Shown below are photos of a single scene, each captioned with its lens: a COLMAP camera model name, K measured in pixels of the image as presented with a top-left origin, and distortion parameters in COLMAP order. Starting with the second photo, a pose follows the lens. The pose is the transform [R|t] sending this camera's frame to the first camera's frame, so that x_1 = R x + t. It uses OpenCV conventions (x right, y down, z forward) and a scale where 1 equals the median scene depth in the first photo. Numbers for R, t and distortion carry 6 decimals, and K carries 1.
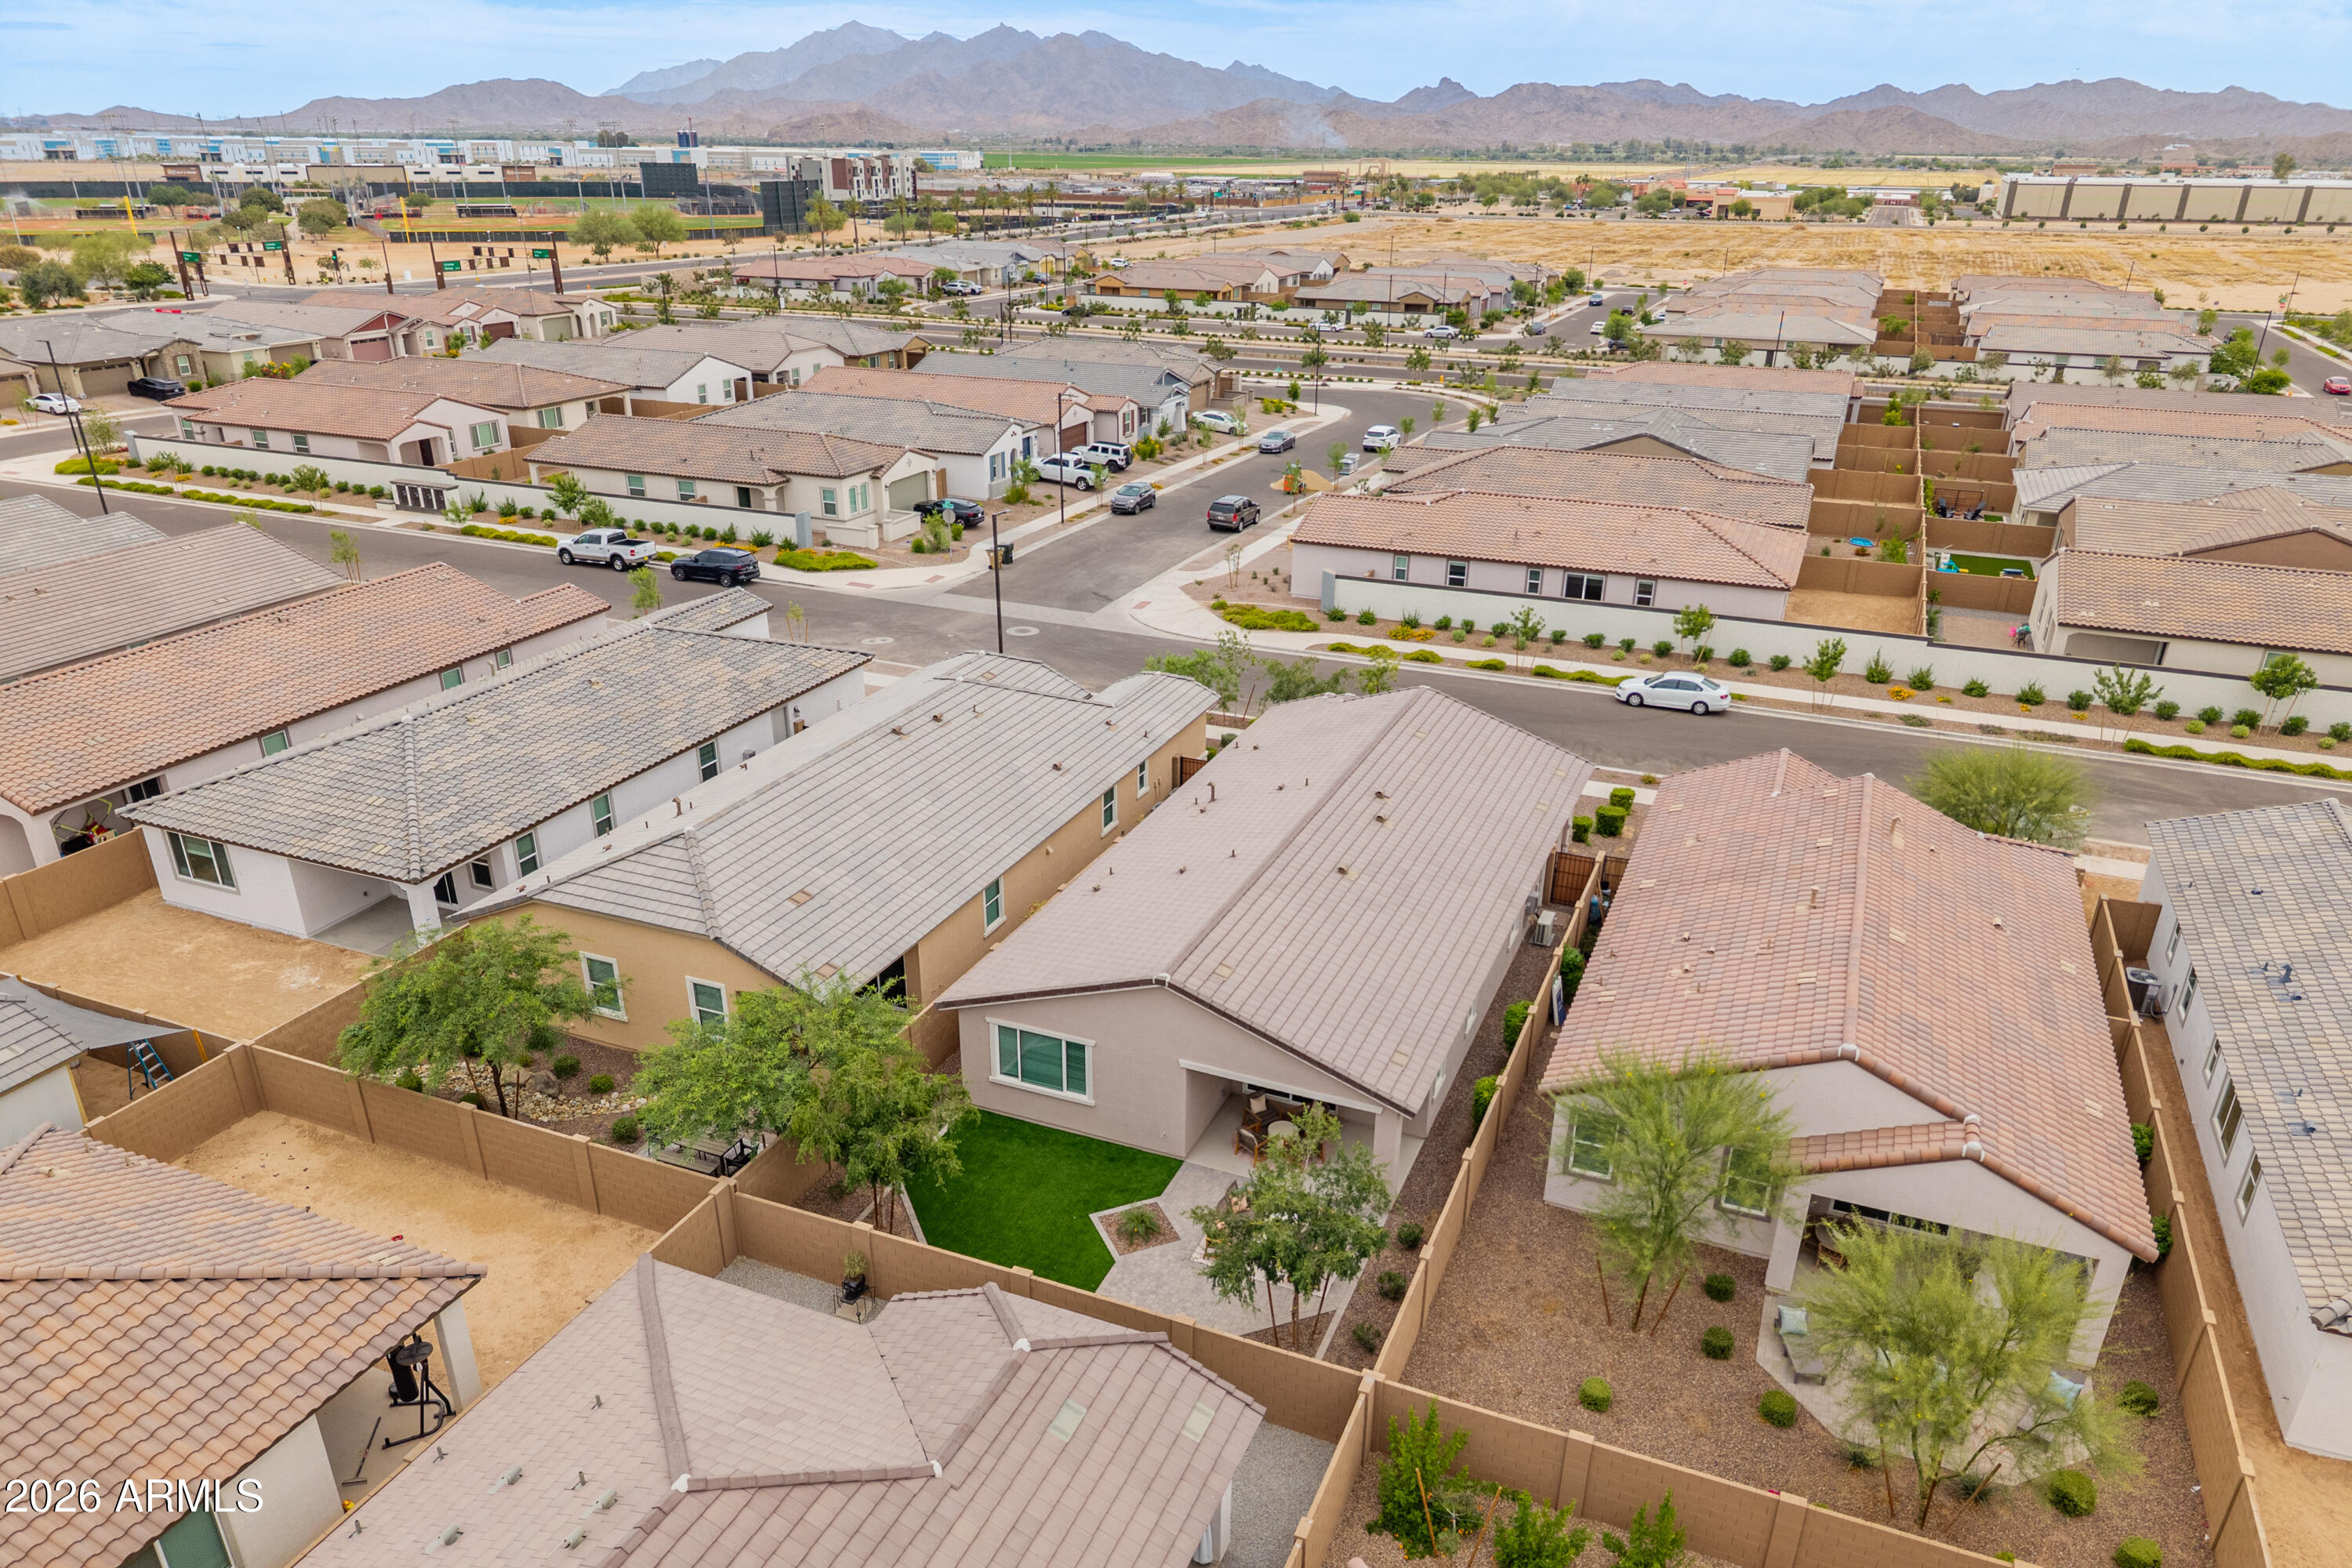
lens RADIAL K [[1579.0, 0, 1171.1], [0, 1579.0, 890.3], [0, 0, 1]] dist [0.027148, -0.025842]
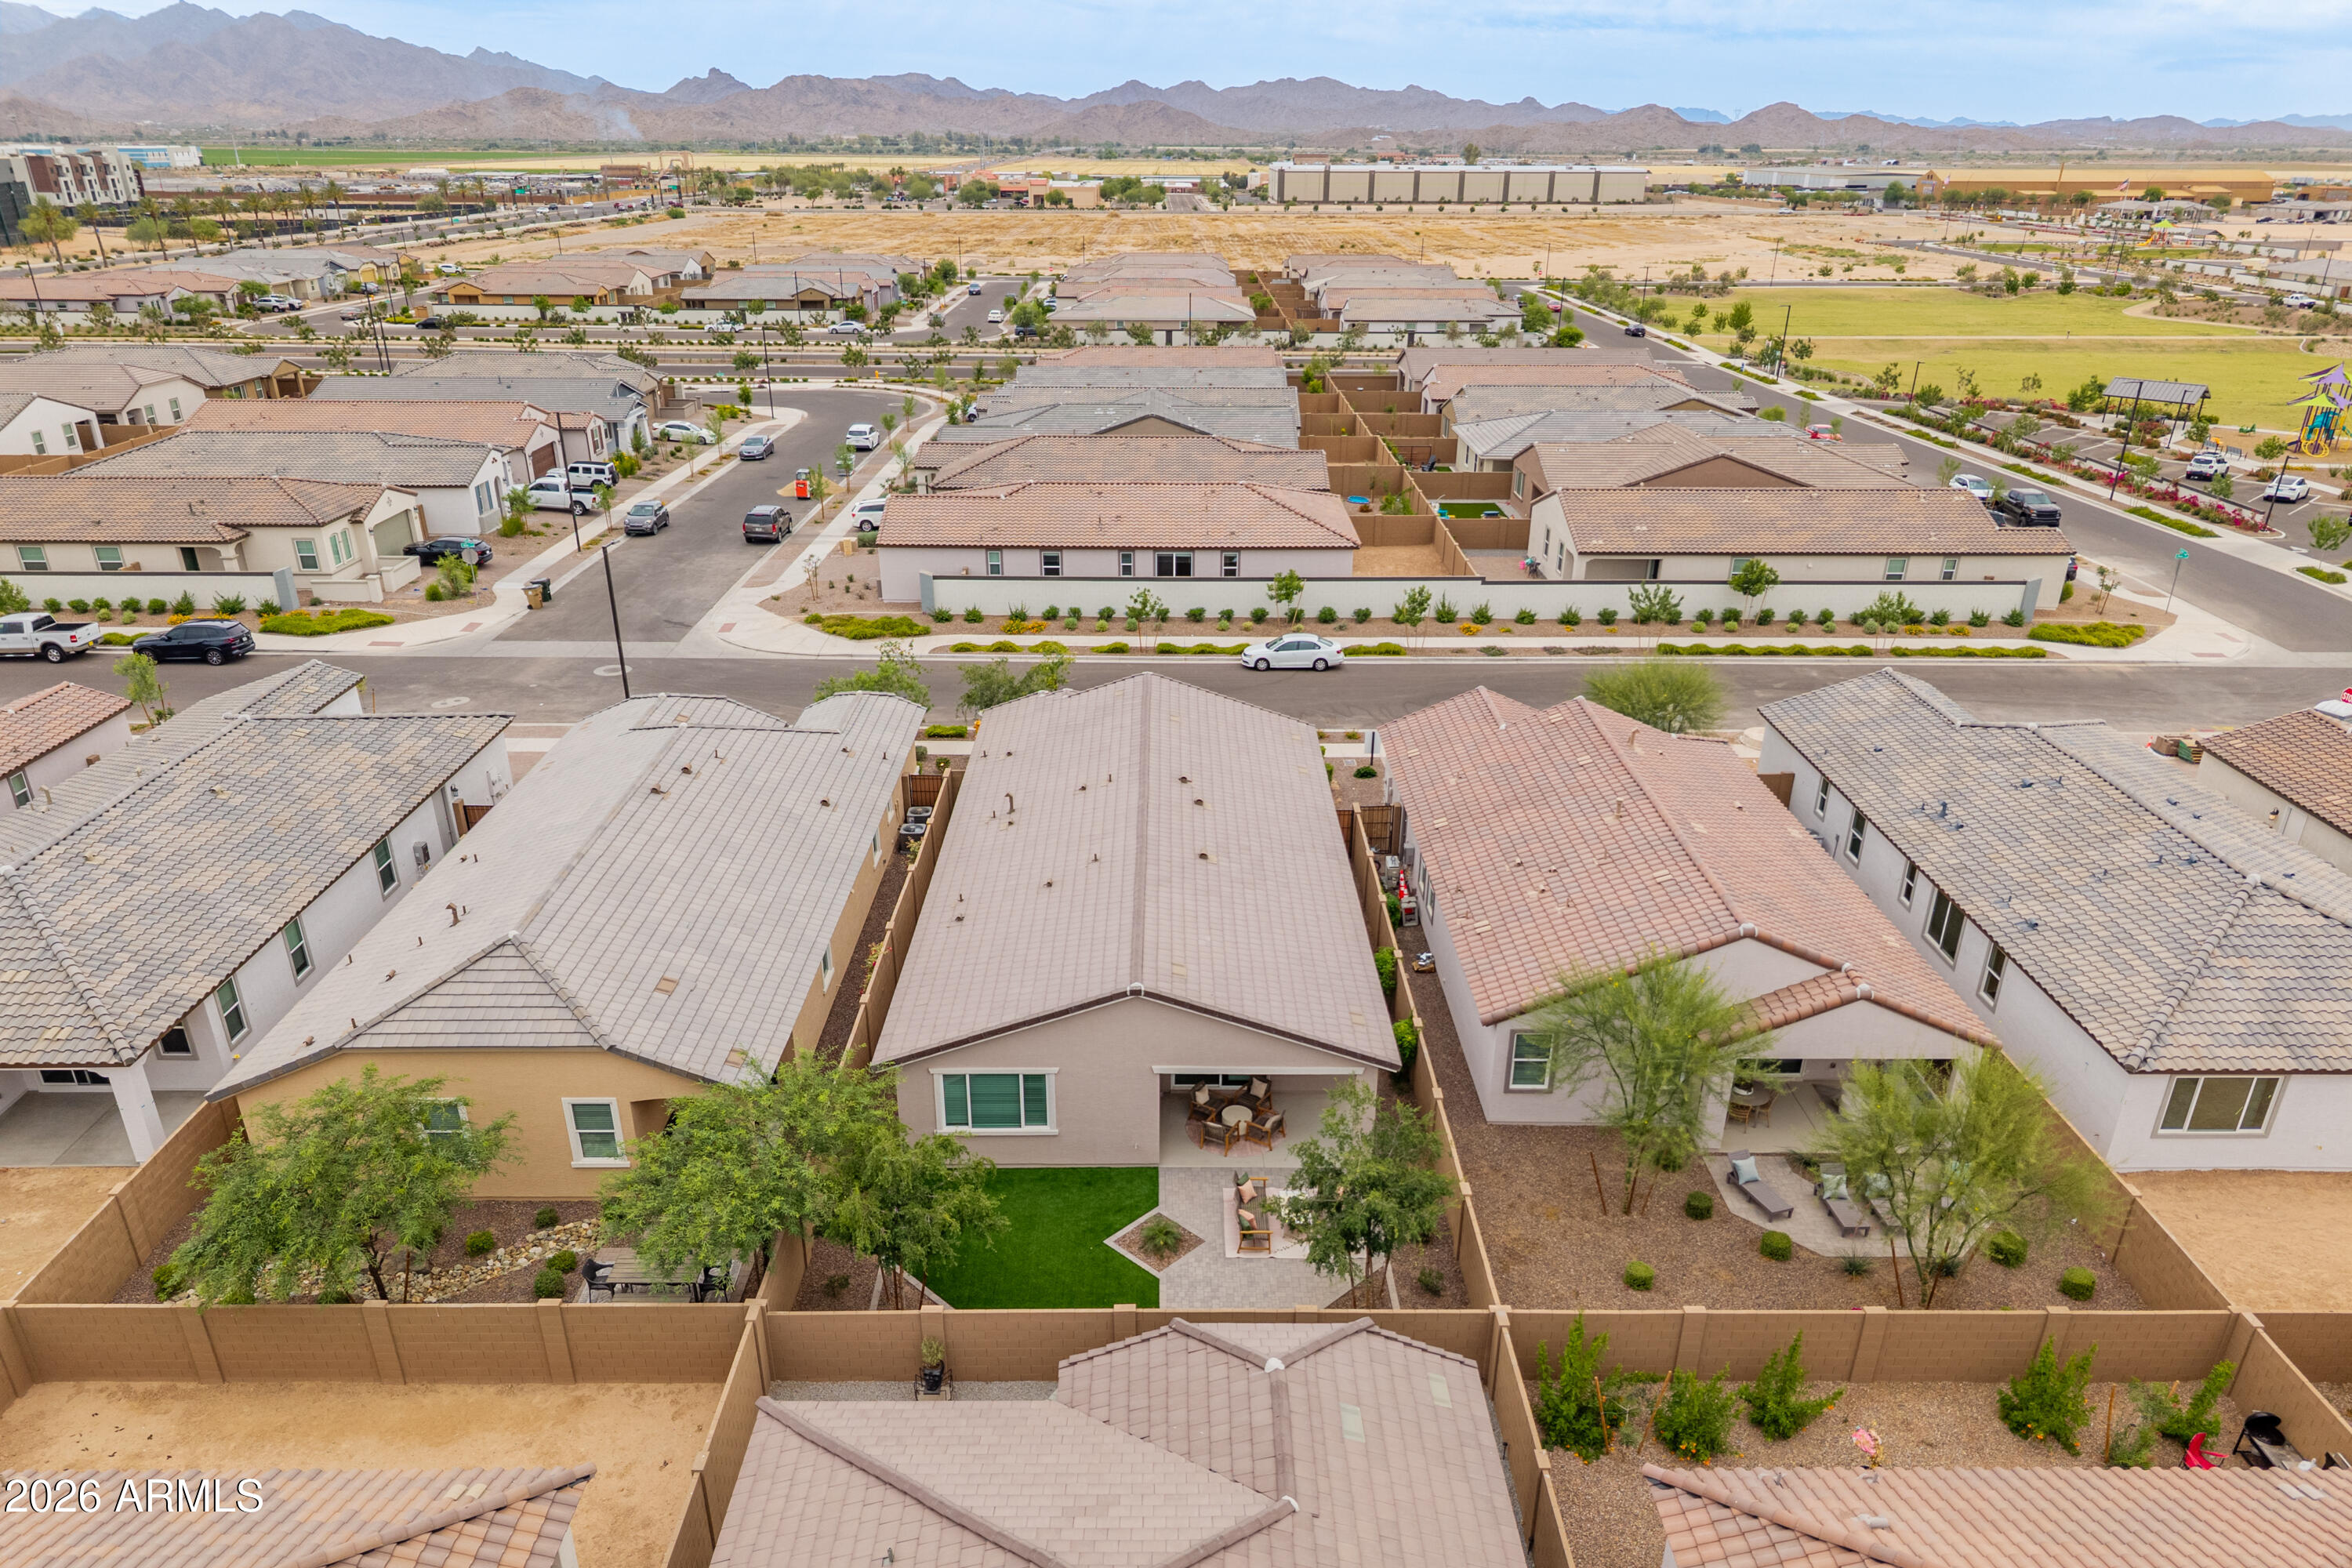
lens RADIAL K [[1579.0, 0, 1175.4], [0, 1579.0, 894.2], [0, 0, 1]] dist [0.027148, -0.025842]
pose [[0.918271, -0.175091, 0.355136, -0.131742], [0.172989, 0.984193, 0.037937, -0.014484], [-0.356164, 0.026598, 0.934045, 0.027034]]
